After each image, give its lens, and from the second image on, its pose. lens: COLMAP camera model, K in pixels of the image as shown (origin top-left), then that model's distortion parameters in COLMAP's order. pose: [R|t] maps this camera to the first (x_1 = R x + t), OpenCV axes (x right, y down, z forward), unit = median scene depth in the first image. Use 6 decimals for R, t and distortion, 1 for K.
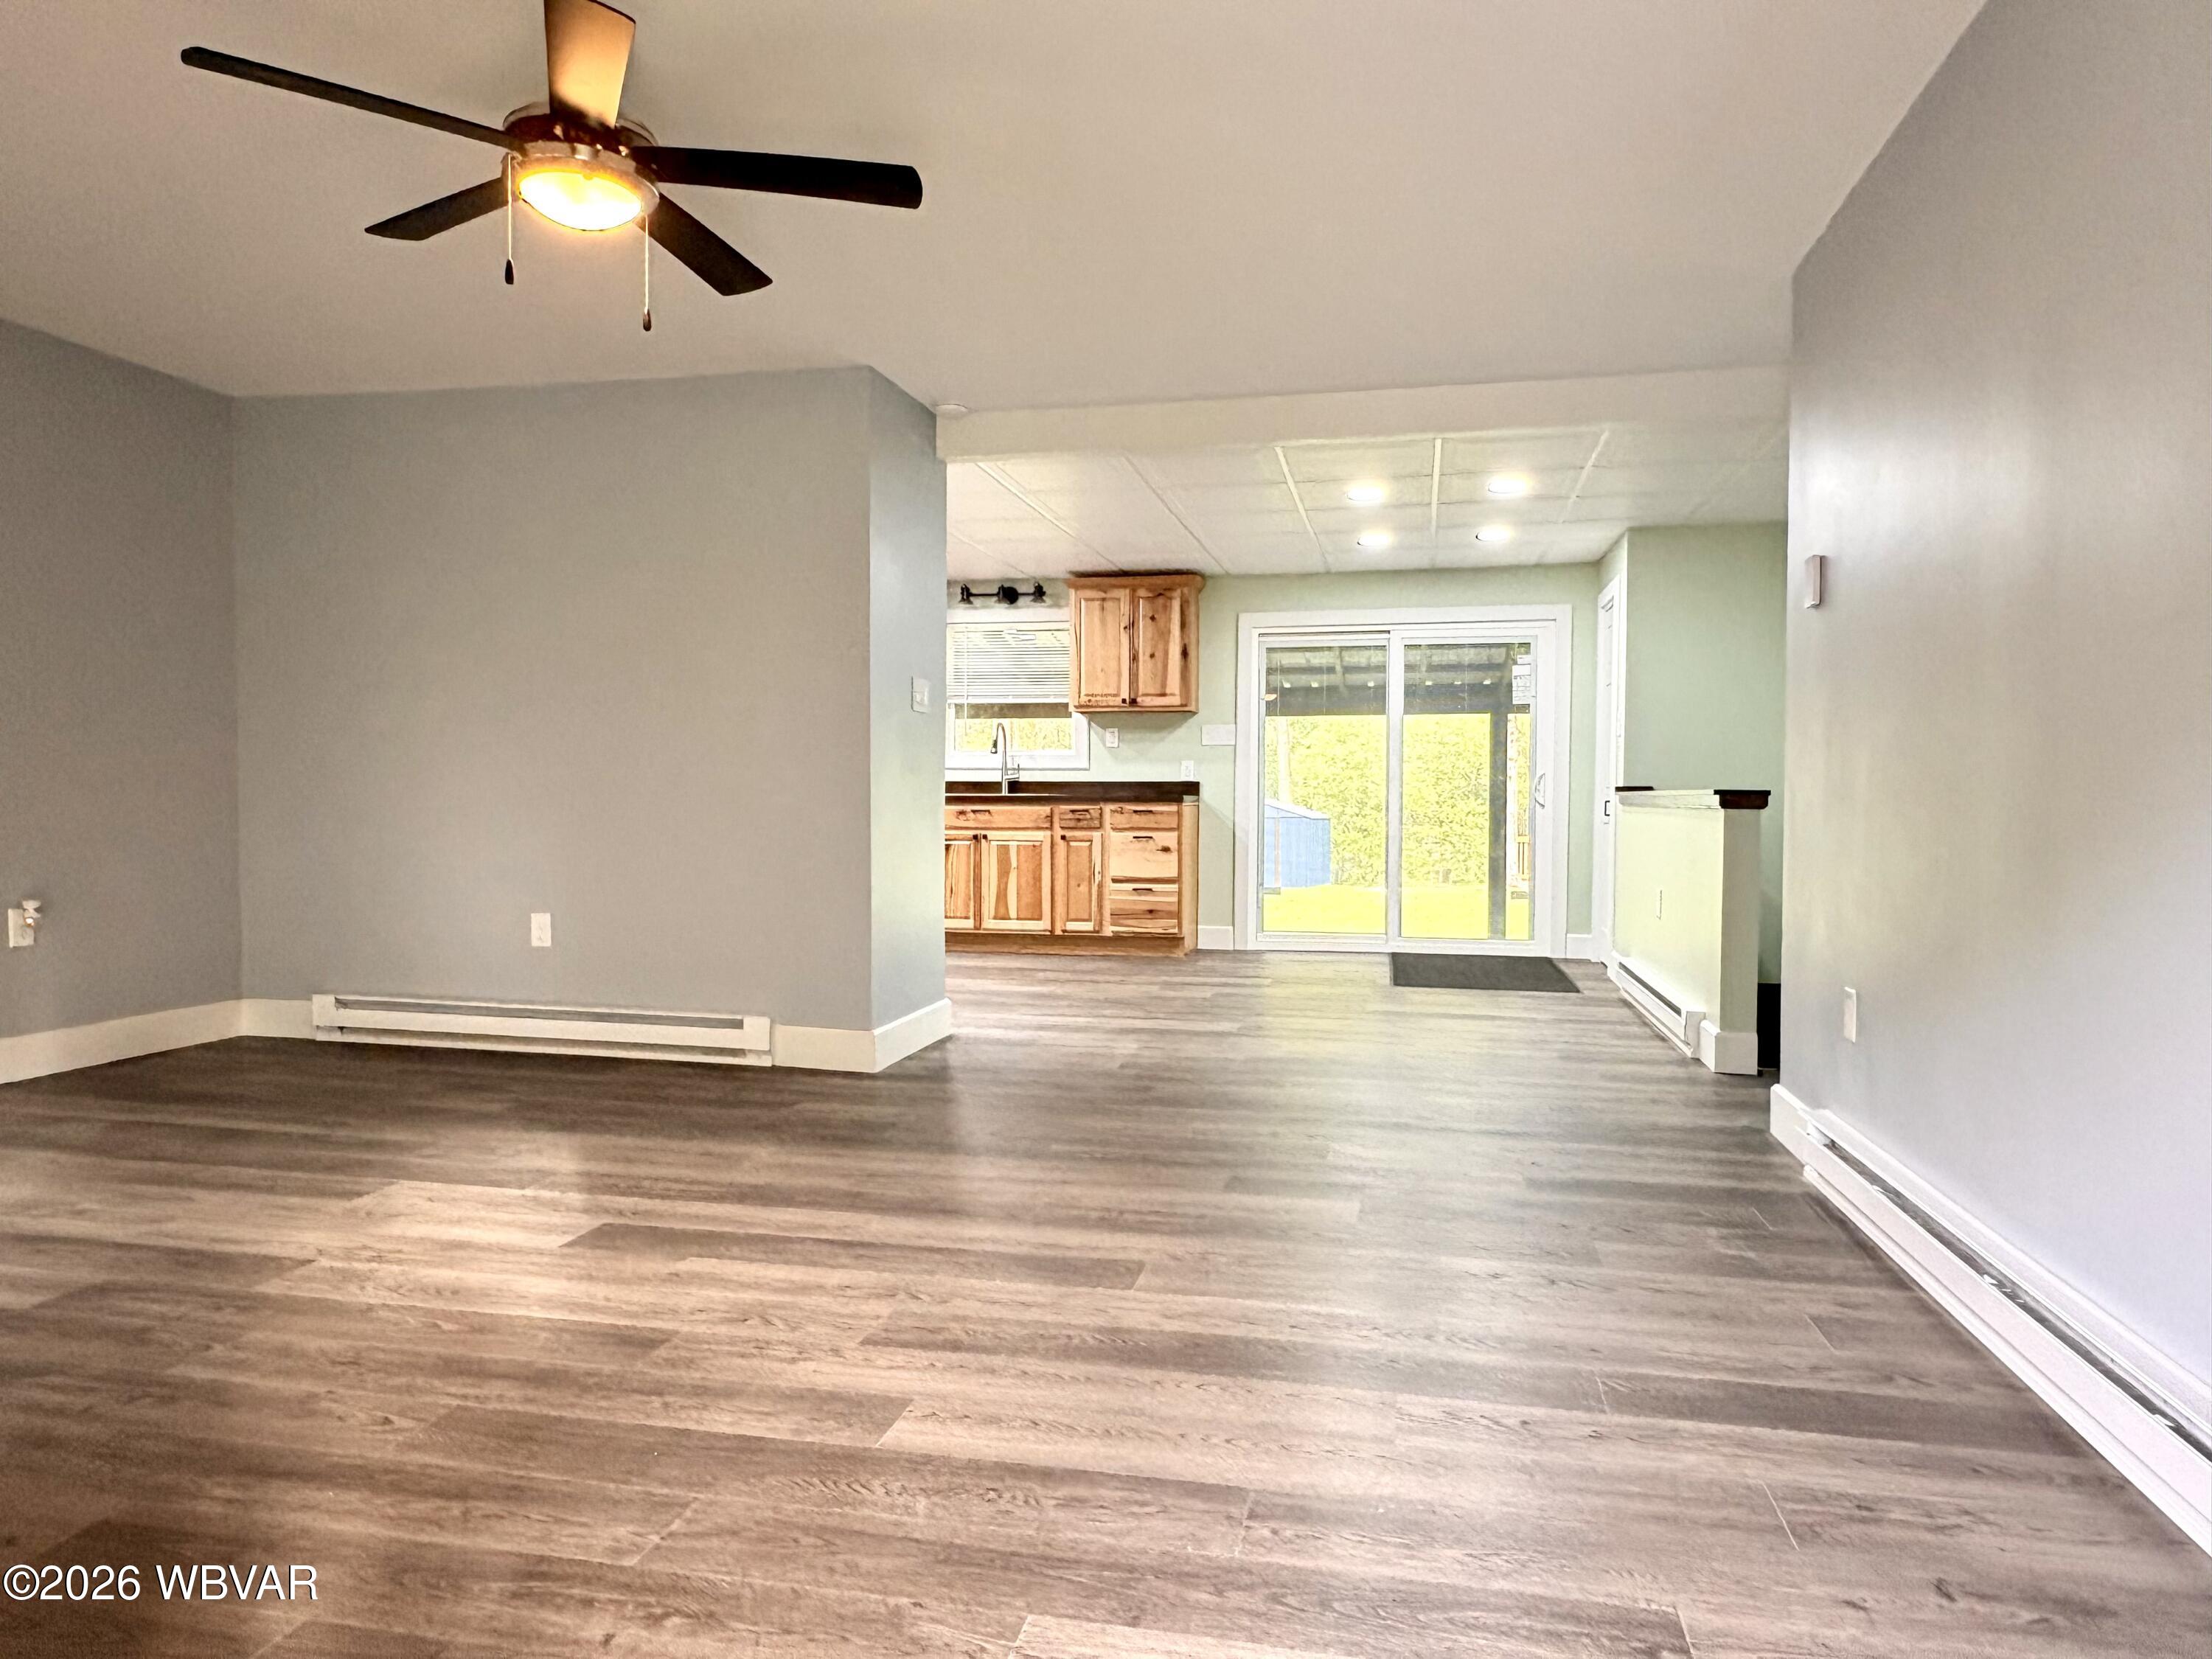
lens RADIAL K [[1416.7, 0, 1101.3], [0, 1416.7, 836.2], [0, 0, 1]] dist [-0.041150, 0.000228]
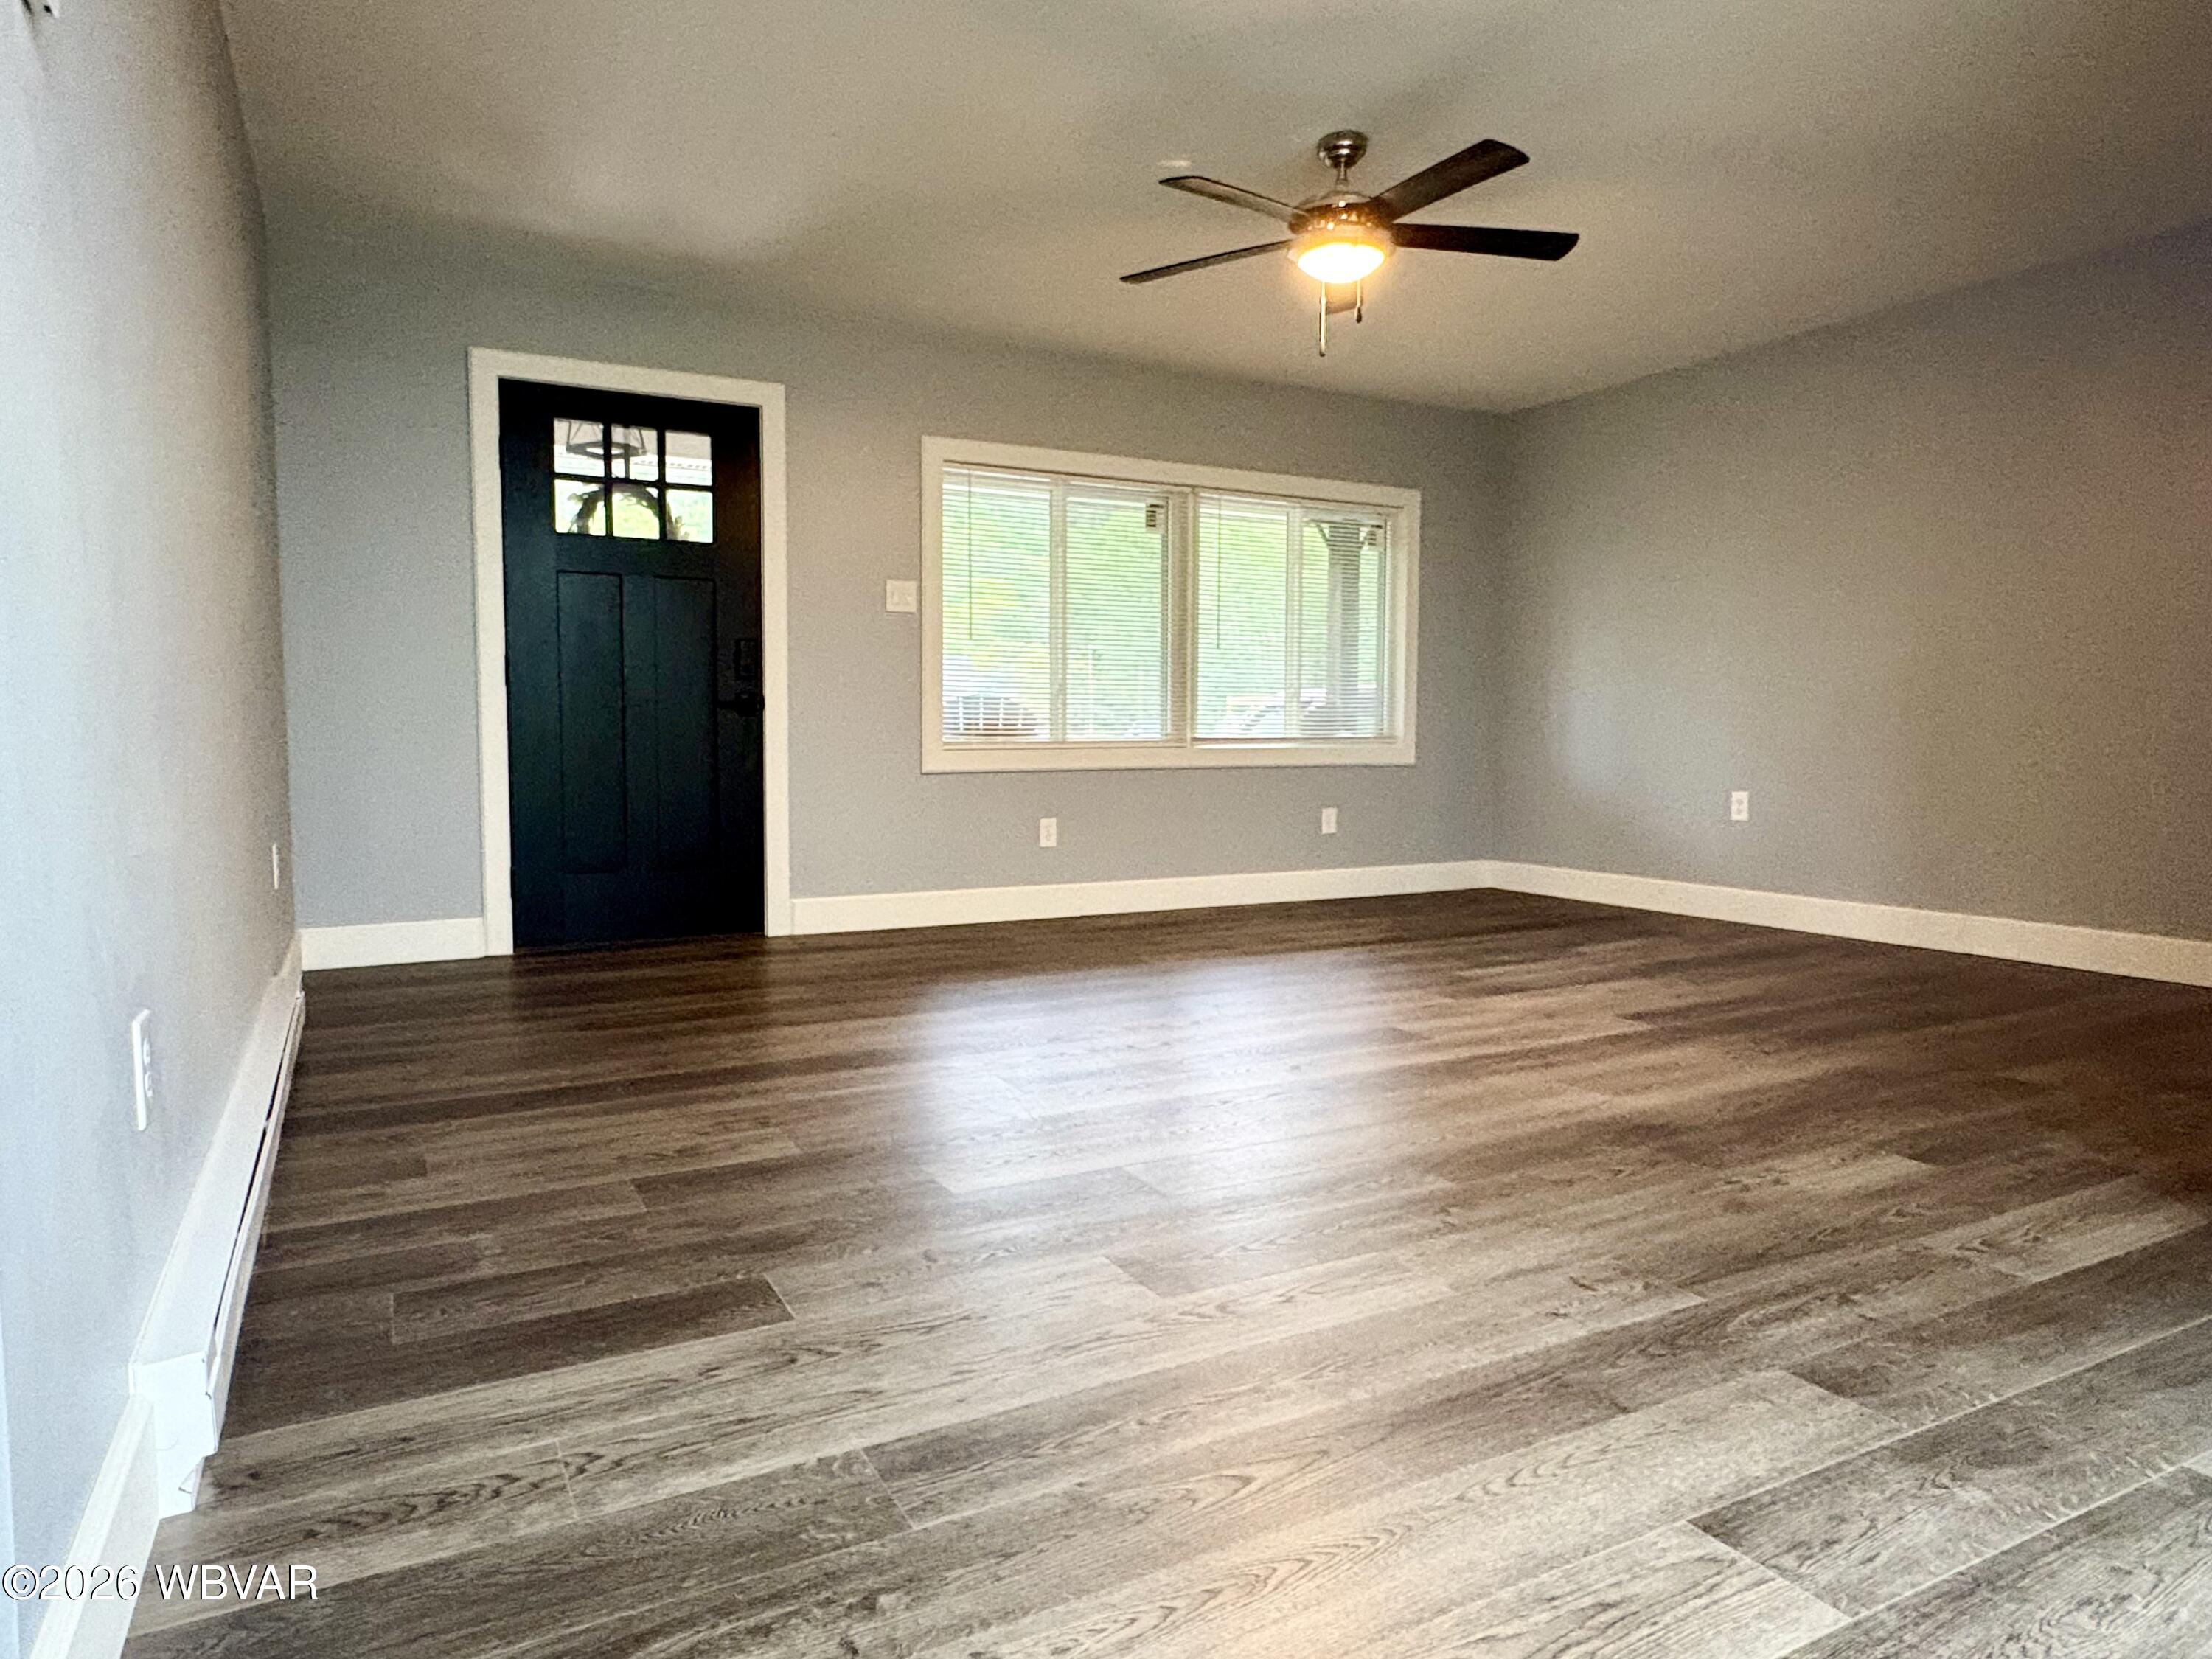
lens RADIAL K [[1369.0, 0, 1104.7], [0, 1369.0, 831.2], [0, 0, 1]] dist [-0.000200, -0.000116]
pose [[-0.760069, 0.043535, -0.648382, 0.658524], [-0.017570, 0.996012, 0.087472, -0.004905], [0.649604, 0.077877, -0.756273, 1.766140]]
